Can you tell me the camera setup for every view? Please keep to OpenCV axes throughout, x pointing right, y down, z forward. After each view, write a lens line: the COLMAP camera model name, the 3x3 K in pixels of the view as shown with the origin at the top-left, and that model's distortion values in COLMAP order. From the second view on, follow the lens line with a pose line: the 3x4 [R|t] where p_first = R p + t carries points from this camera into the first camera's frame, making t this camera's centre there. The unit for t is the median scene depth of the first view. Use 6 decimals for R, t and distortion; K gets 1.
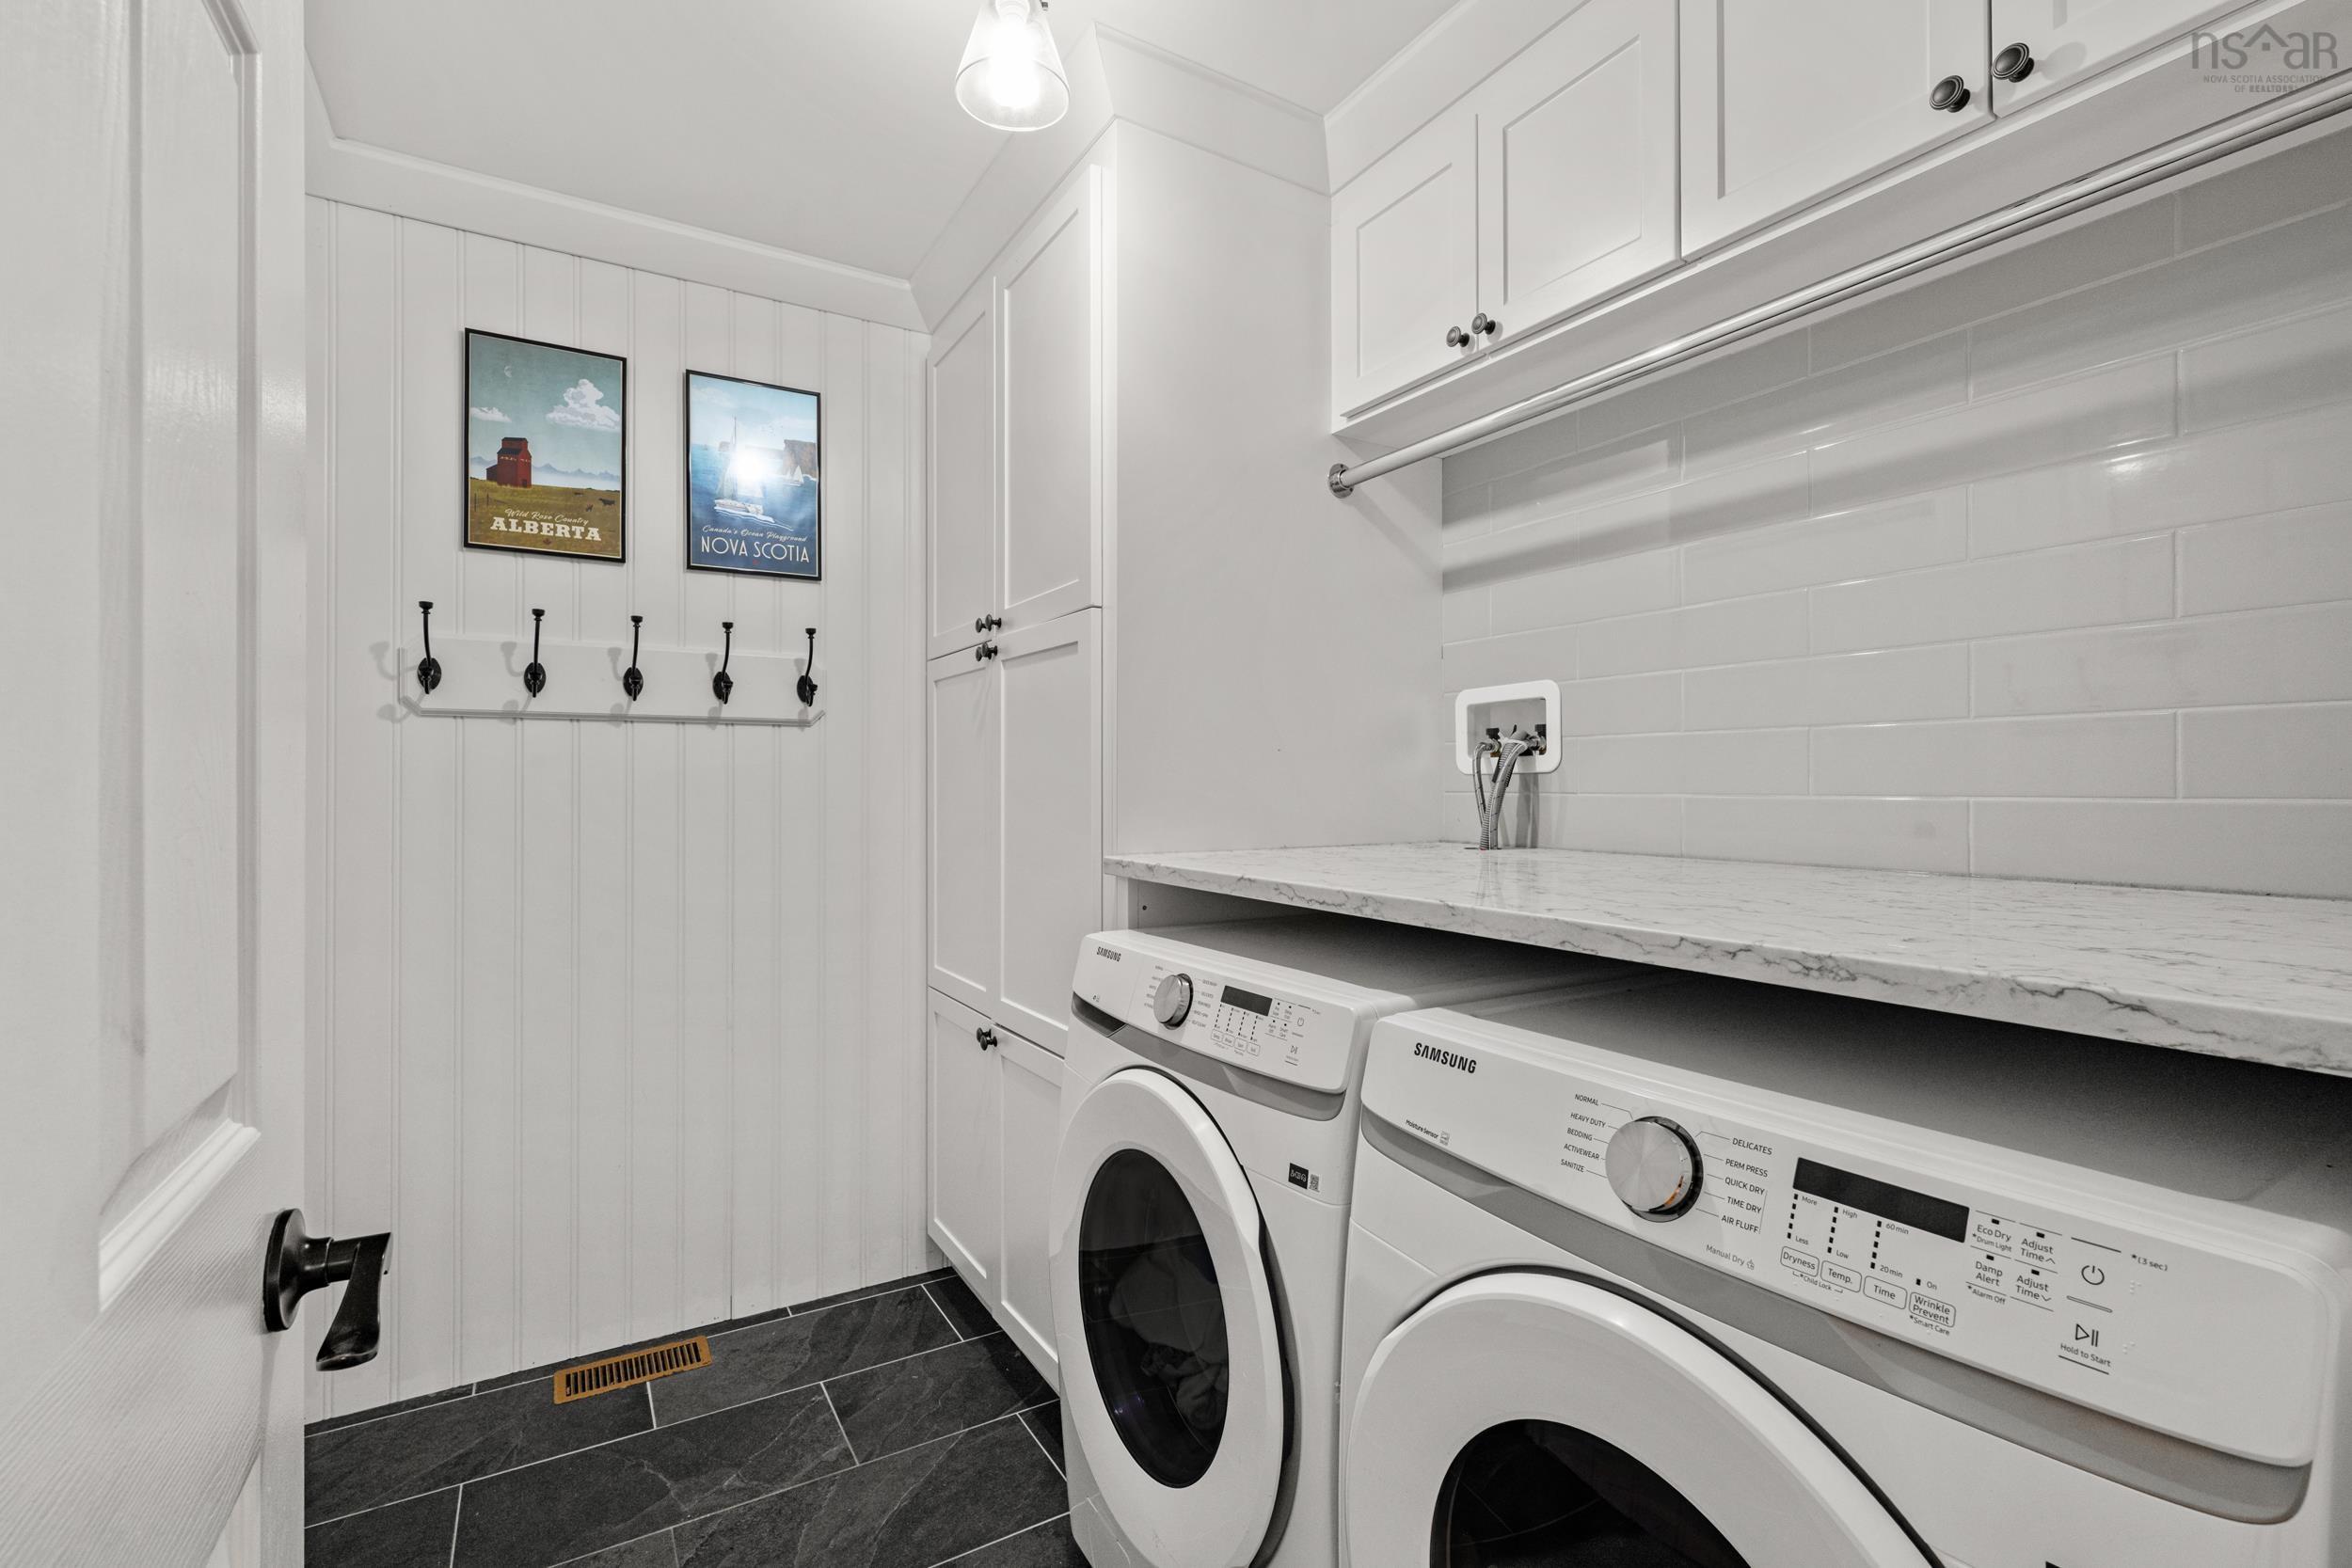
lens RADIAL K [[1050.3, 0, 1177.1], [0, 1050.3, 787.9], [0, 0, 1]] dist [-0.001337, -0.000815]
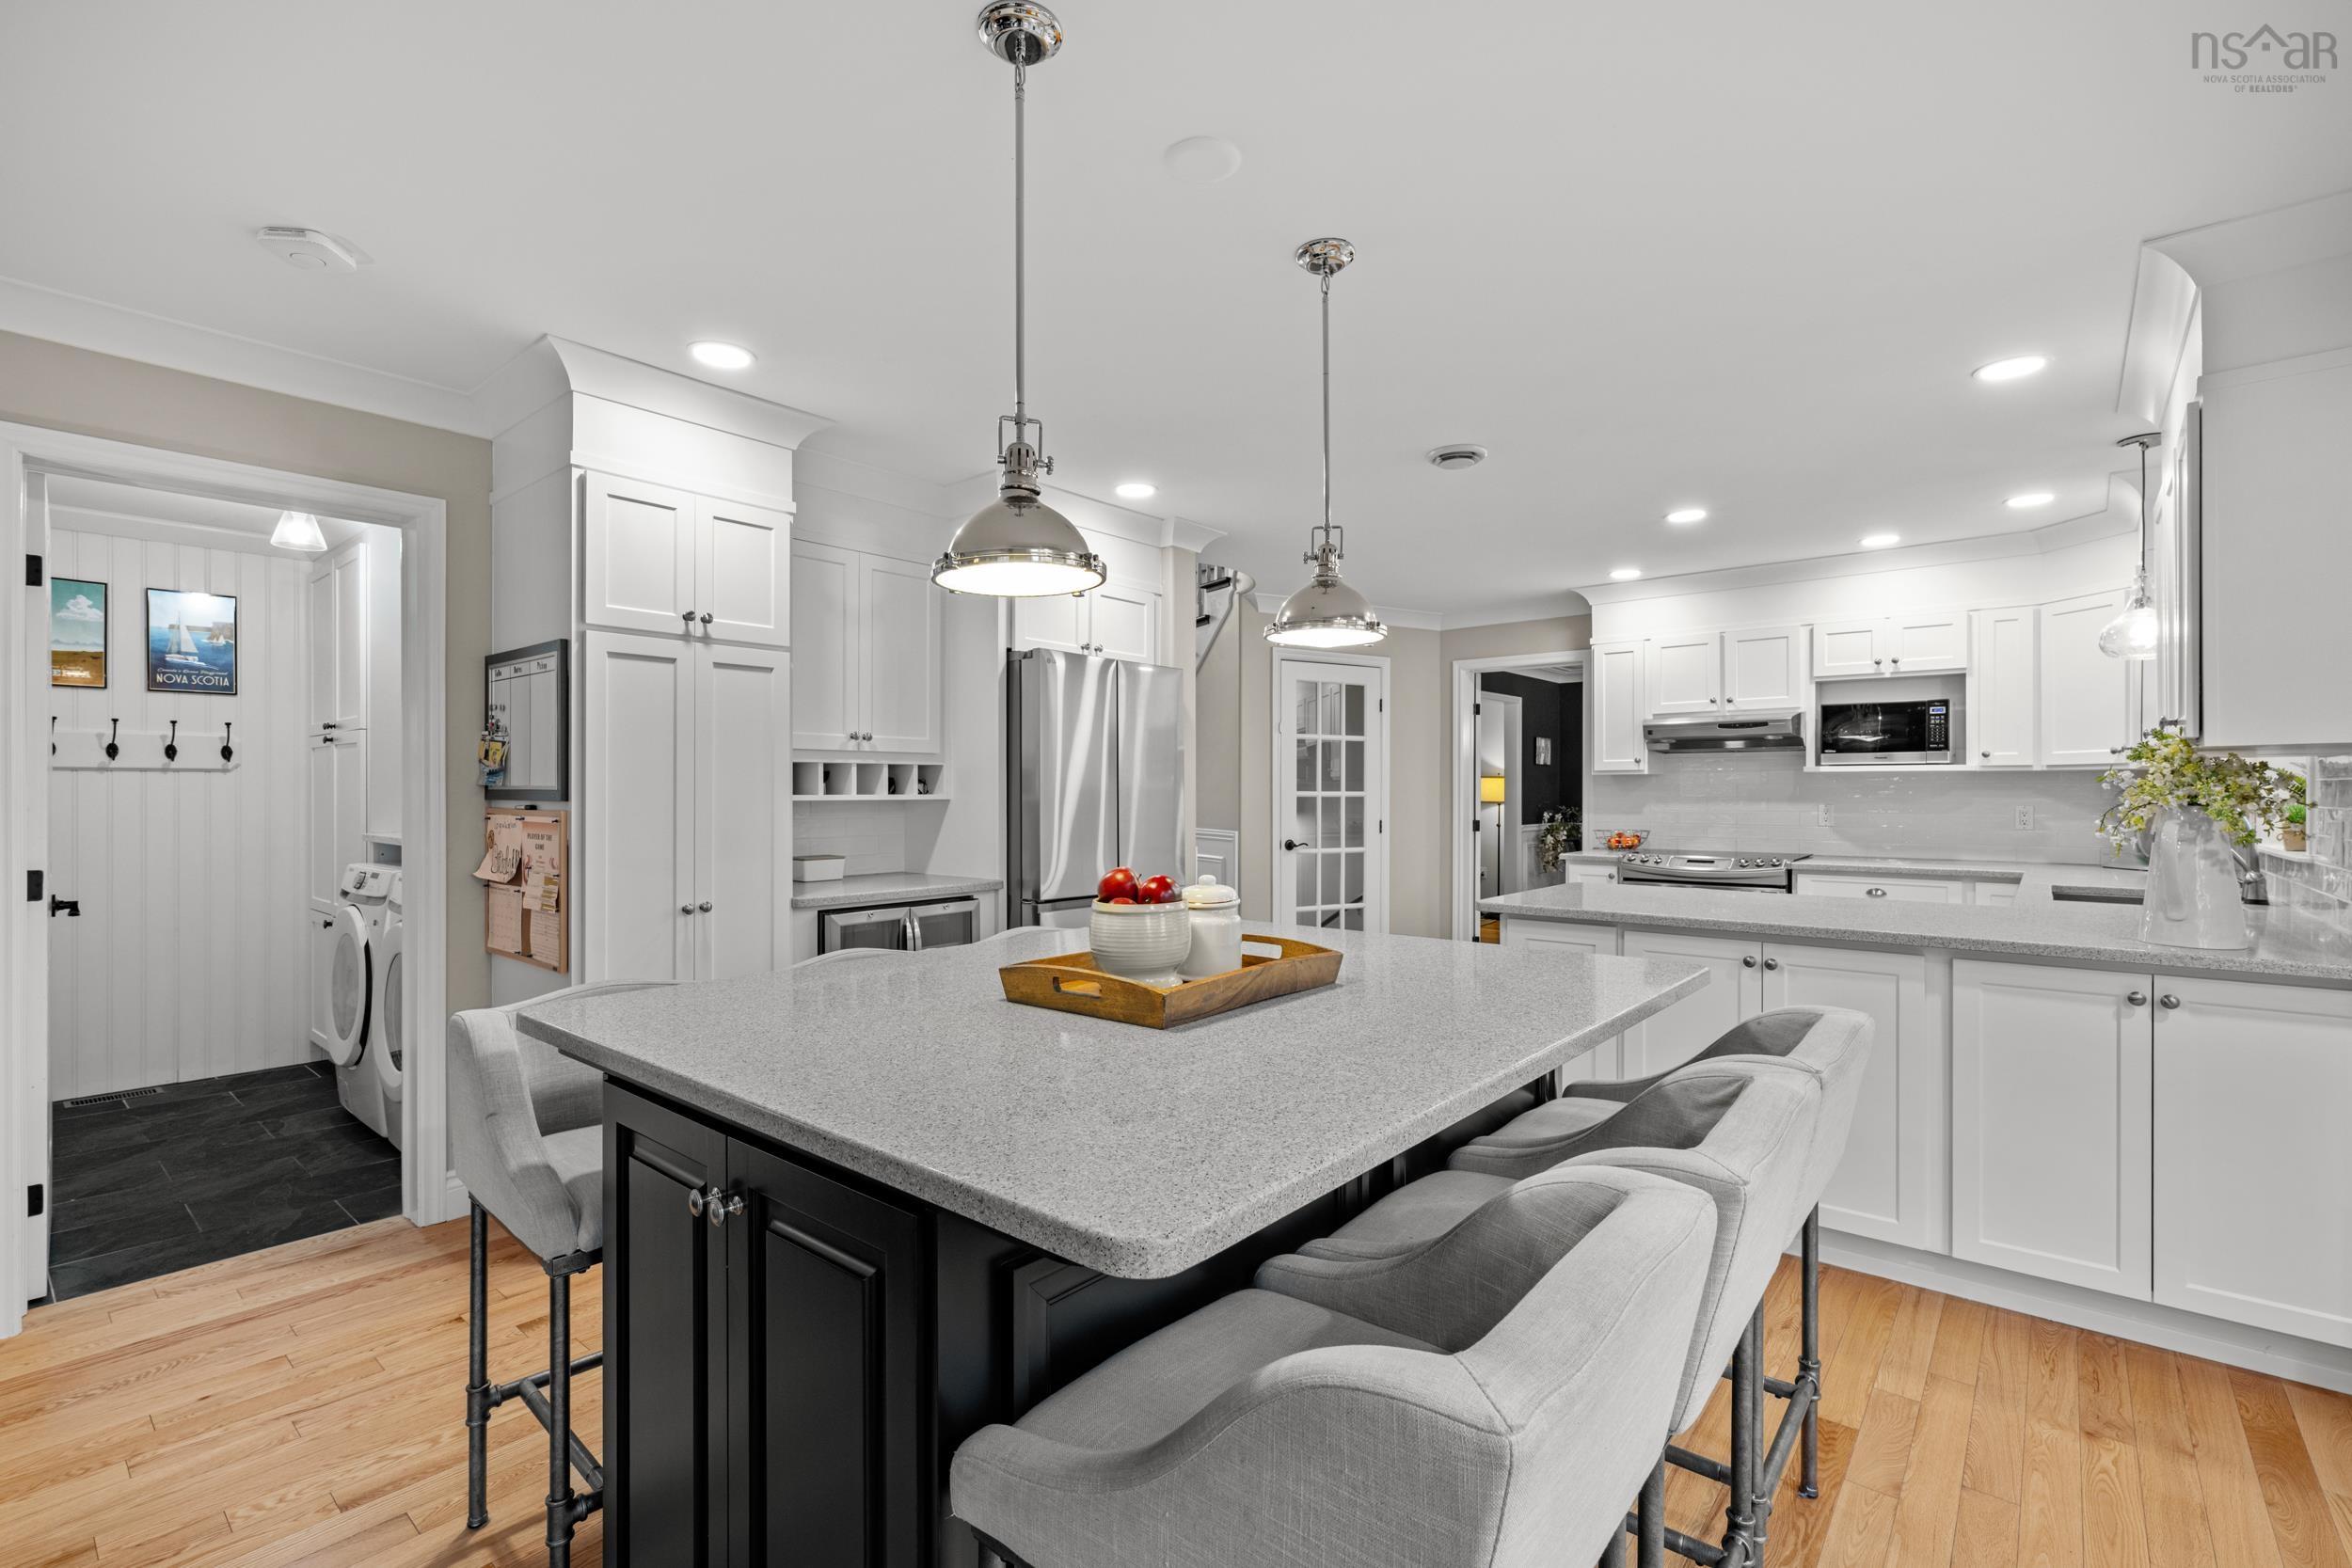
lens RADIAL K [[1050.3, 0, 1177.1], [0, 1050.3, 787.9], [0, 0, 1]] dist [-0.001337, -0.000815]
pose [[0.943515, -0.002113, 0.331323, 0.668263], [0.000145, 0.999982, 0.005963, -0.042218], [-0.331329, -0.005578, 0.943499, -1.420681]]
